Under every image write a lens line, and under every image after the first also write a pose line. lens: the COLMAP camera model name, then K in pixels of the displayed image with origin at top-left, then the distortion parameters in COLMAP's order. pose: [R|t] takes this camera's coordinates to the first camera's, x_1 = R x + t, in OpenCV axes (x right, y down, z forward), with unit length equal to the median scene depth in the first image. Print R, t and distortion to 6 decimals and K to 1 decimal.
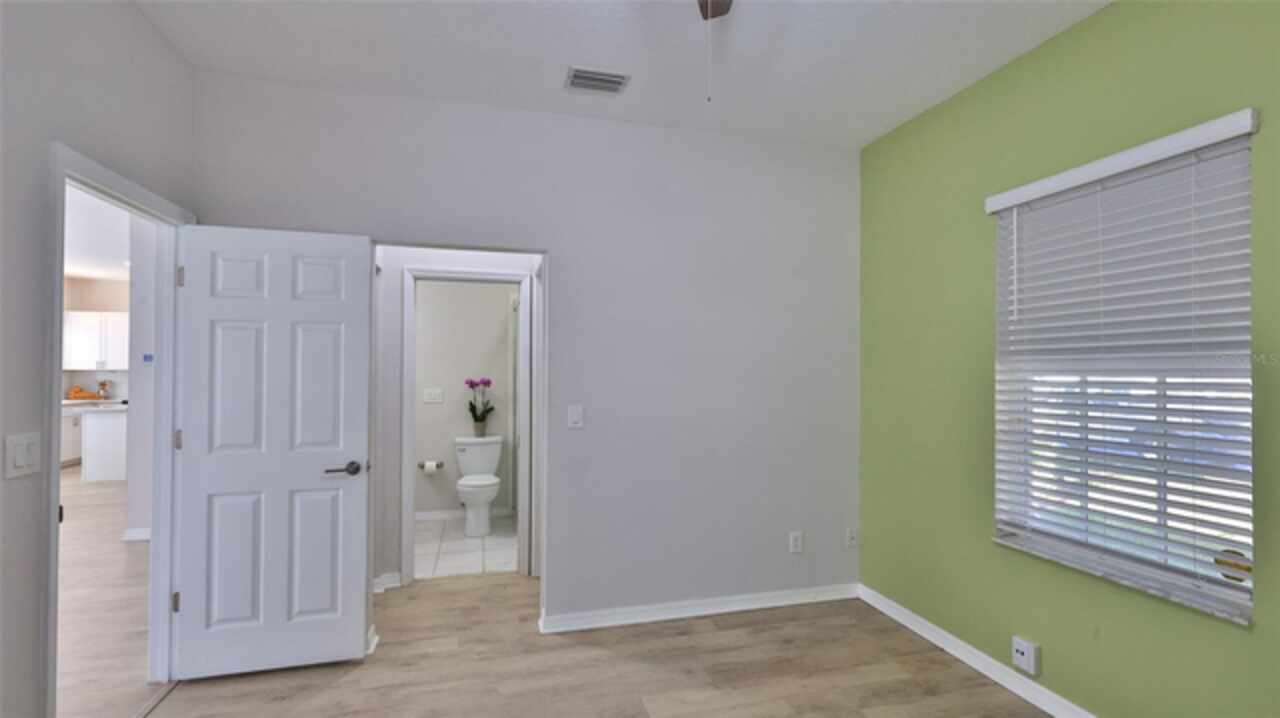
lens RADIAL K [[565.2, 0, 638.2], [0, 565.2, 364.6], [0, 0, 1]] dist [0.002996, 0.000999]
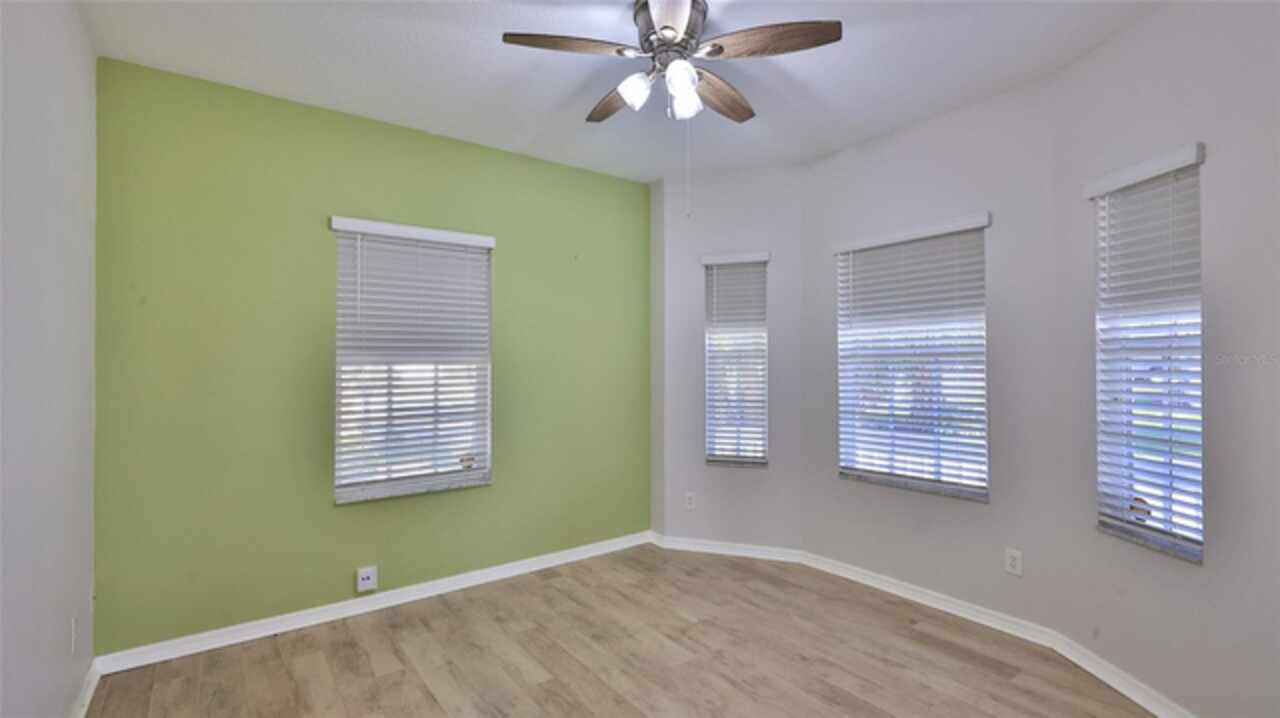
lens RADIAL K [[565.2, 0, 639.8], [0, 565.2, 359.4], [0, 0, 1]] dist [0.002996, 0.000999]
pose [[-0.365382, 0.004084, 0.930849, -0.559620], [-0.008848, 0.999930, -0.007860, 0.006560], [-0.930816, -0.011108, -0.365320, 0.653675]]
